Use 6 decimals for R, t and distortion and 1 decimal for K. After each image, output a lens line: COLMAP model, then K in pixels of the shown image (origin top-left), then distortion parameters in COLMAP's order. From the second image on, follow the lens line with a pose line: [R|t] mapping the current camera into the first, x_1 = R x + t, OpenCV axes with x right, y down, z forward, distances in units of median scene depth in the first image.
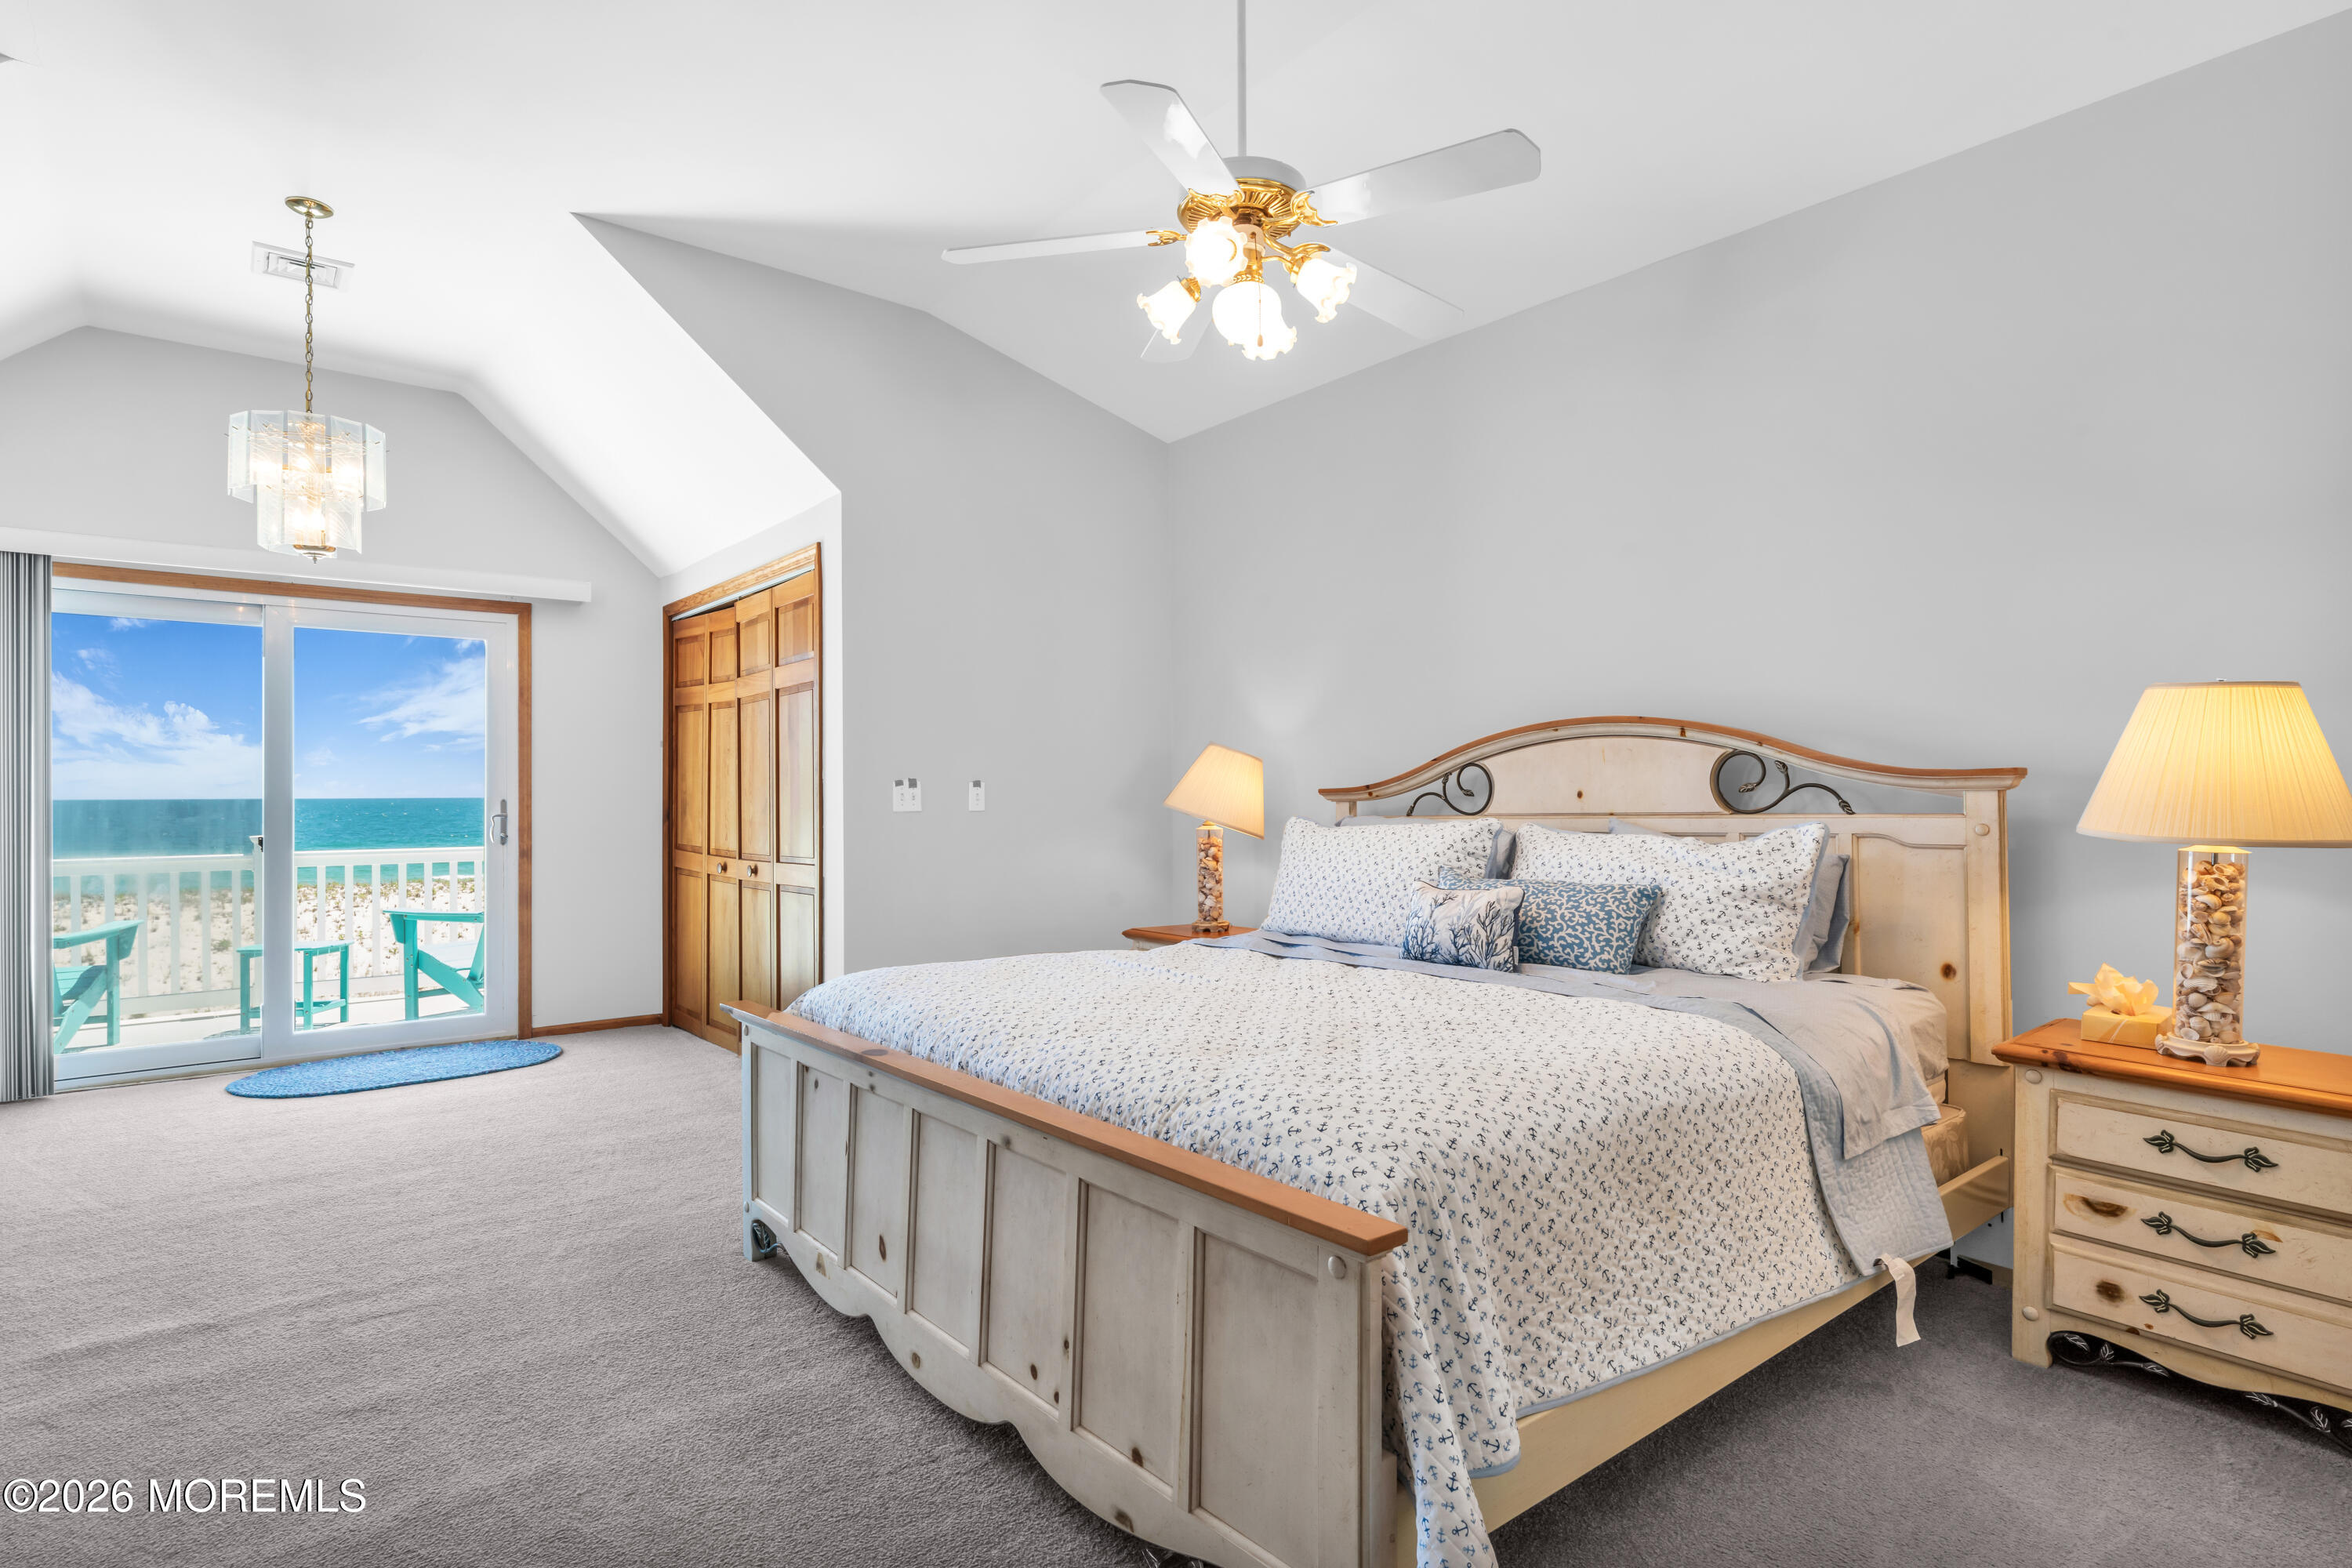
lens RADIAL K [[1165.2, 0, 1176.0], [0, 1165.2, 784.0], [0, 0, 1]] dist [-0.001379, 0.000394]
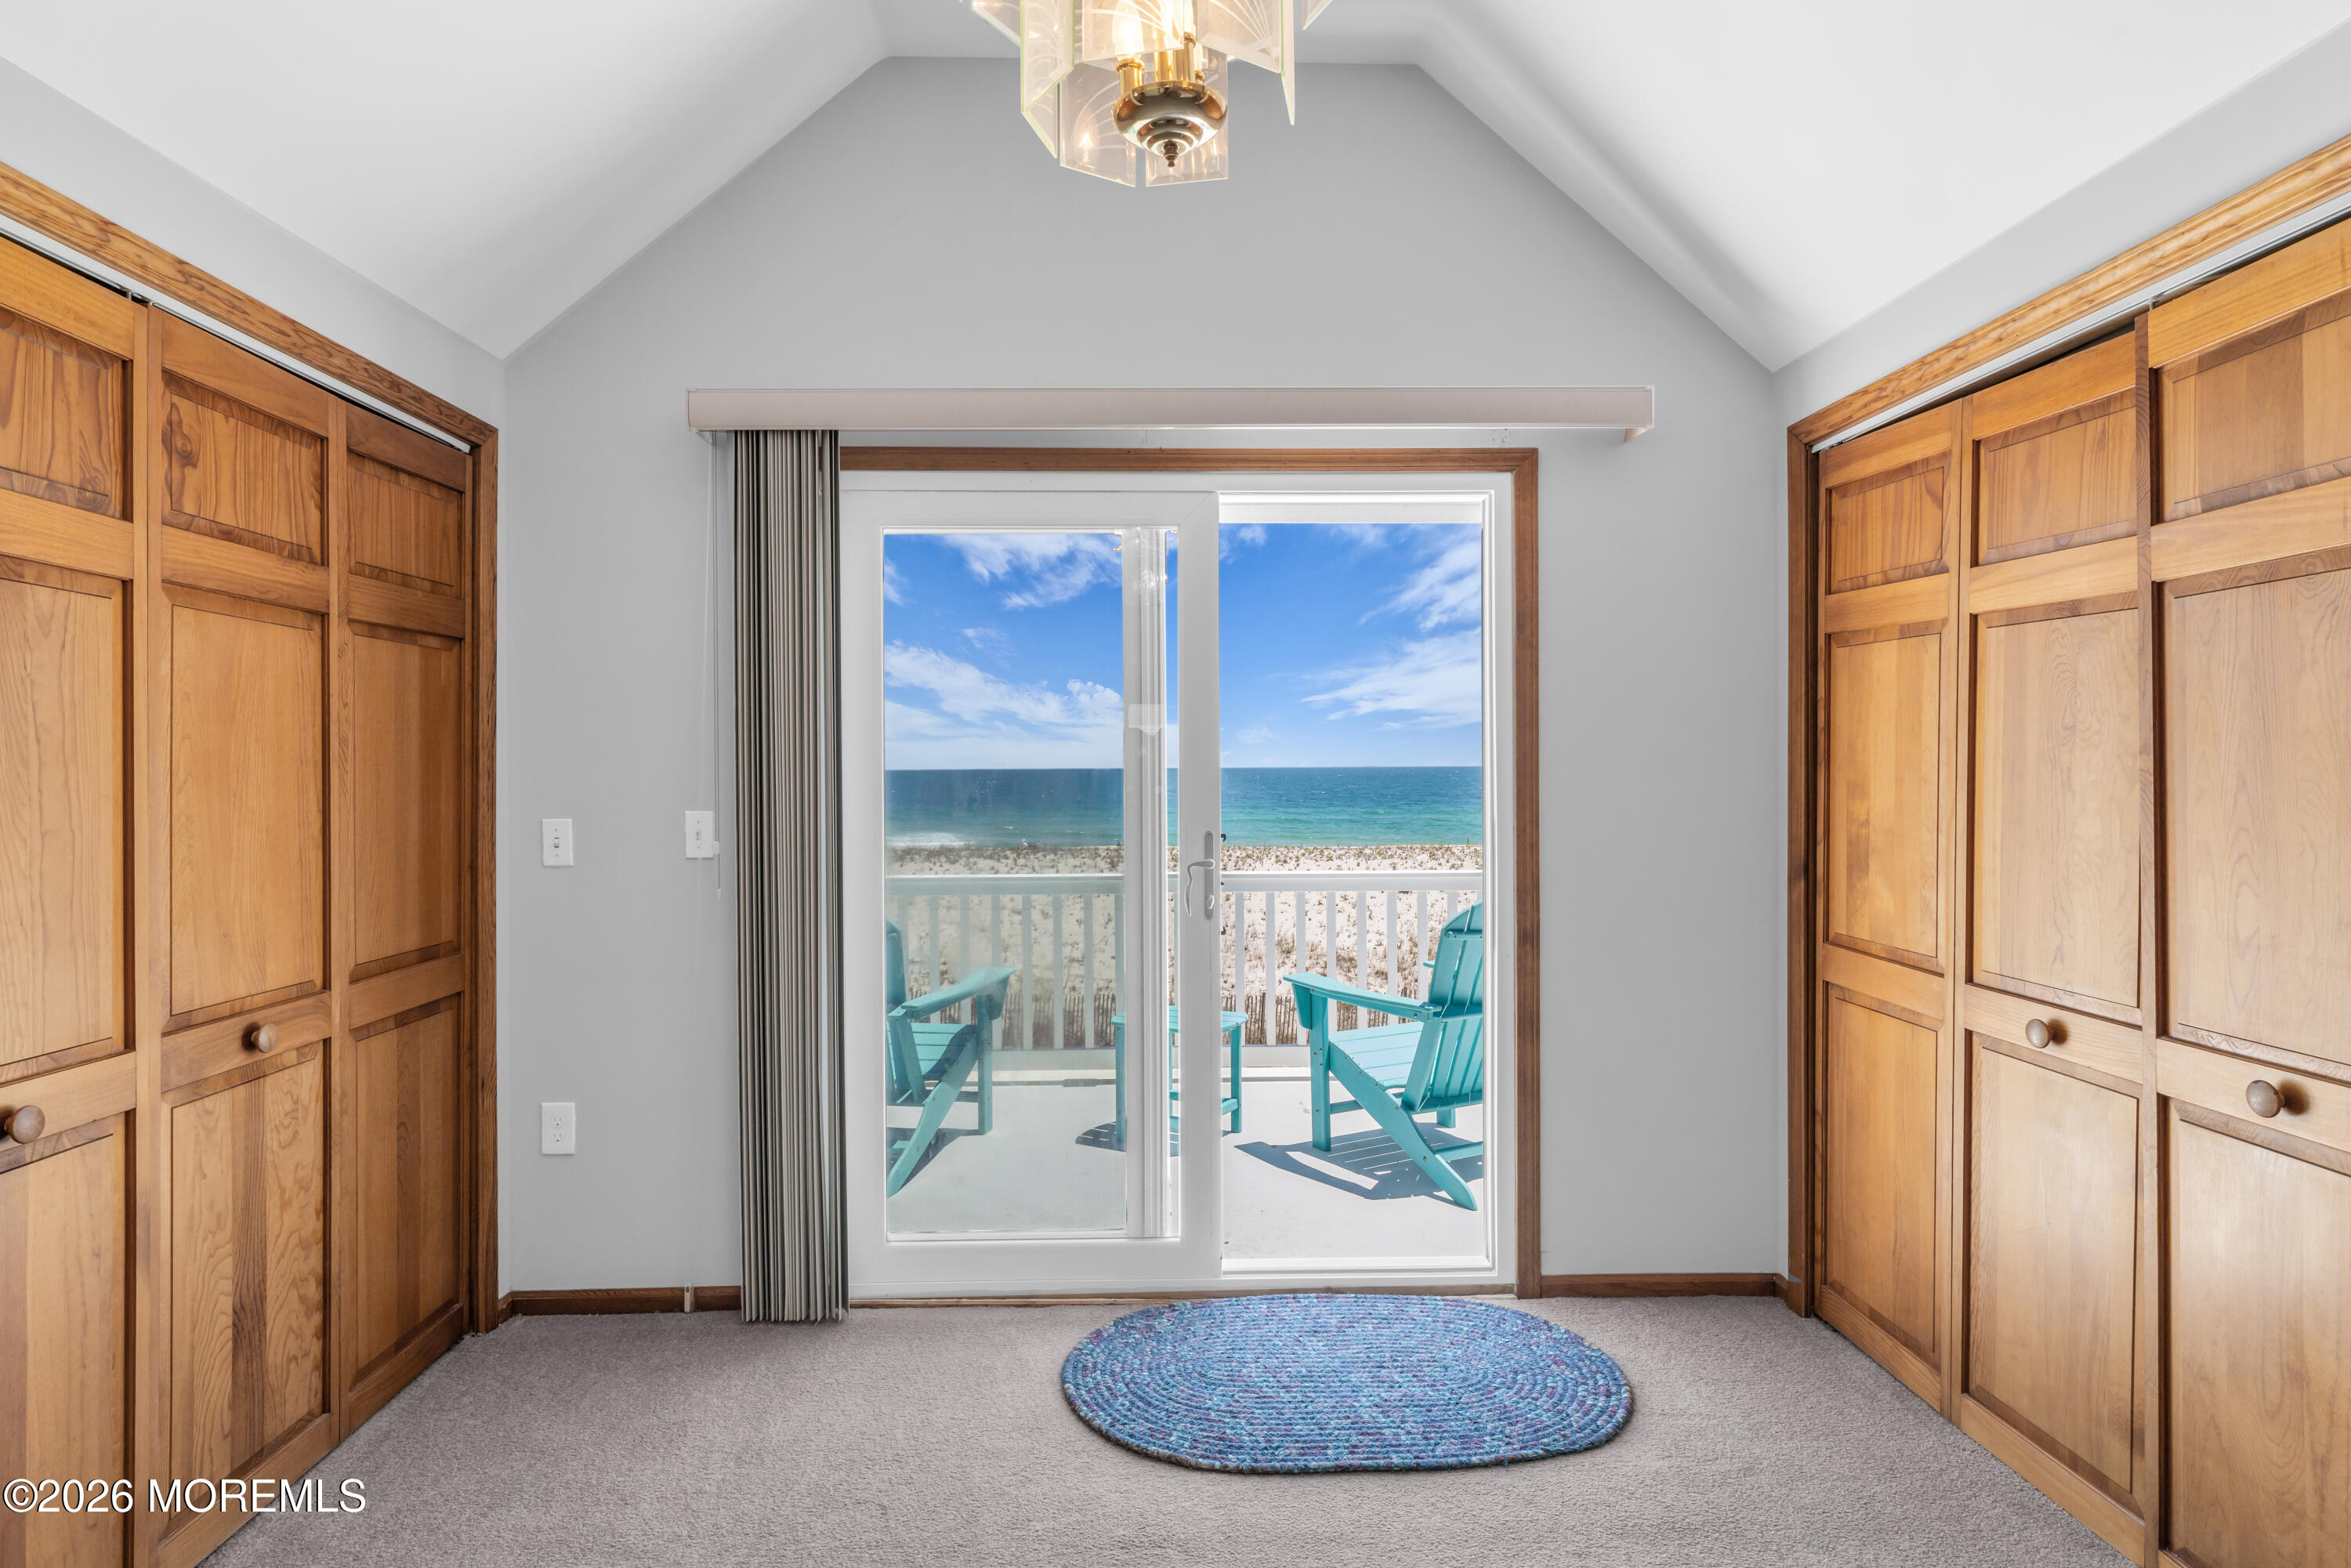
lens RADIAL K [[1164.7, 0, 1175.5], [0, 1164.7, 784.0], [0, 0, 1]] dist [-0.001379, 0.000394]
pose [[0.789826, 0.015567, -0.613133, -0.347068], [0.002692, 0.999580, 0.028847, -0.021124], [0.613324, -0.024435, 0.789453, 0.472569]]
